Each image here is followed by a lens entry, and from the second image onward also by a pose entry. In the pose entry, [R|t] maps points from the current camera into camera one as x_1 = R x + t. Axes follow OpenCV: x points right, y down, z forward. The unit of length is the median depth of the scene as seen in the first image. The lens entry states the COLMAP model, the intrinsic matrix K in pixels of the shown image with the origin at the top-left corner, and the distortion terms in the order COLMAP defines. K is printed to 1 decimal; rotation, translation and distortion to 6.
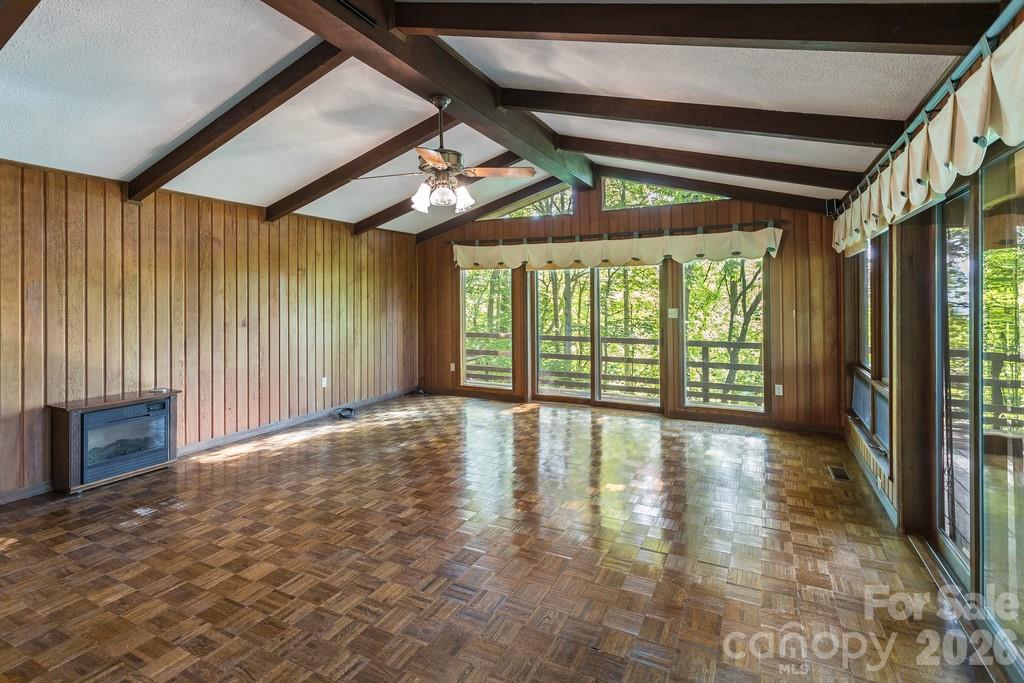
lens RADIAL K [[505.5, 0, 491.4], [0, 505.5, 293.1], [0, 0, 1]] dist [0.011414, -0.001005]
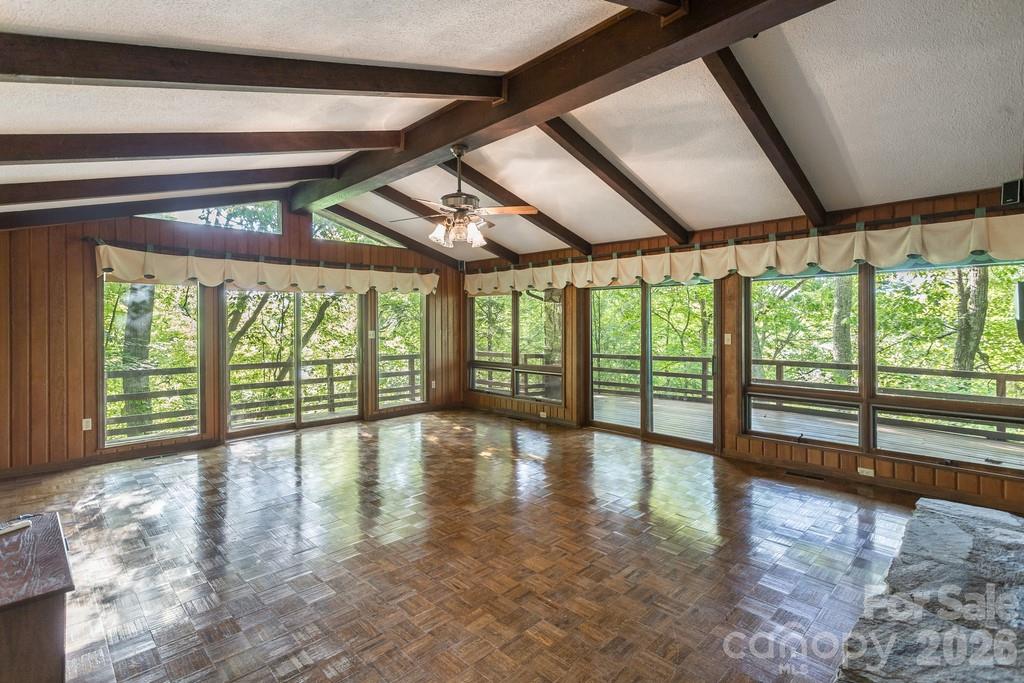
lens RADIAL K [[505.5, 0, 499.2], [0, 505.5, 324.7], [0, 0, 1]] dist [0.011414, -0.001005]
pose [[0.310408, -0.004978, 0.950590, -0.682470], [-0.007104, 0.999946, 0.007557, 0.004311], [-0.950577, -0.009098, 0.310356, 0.325683]]
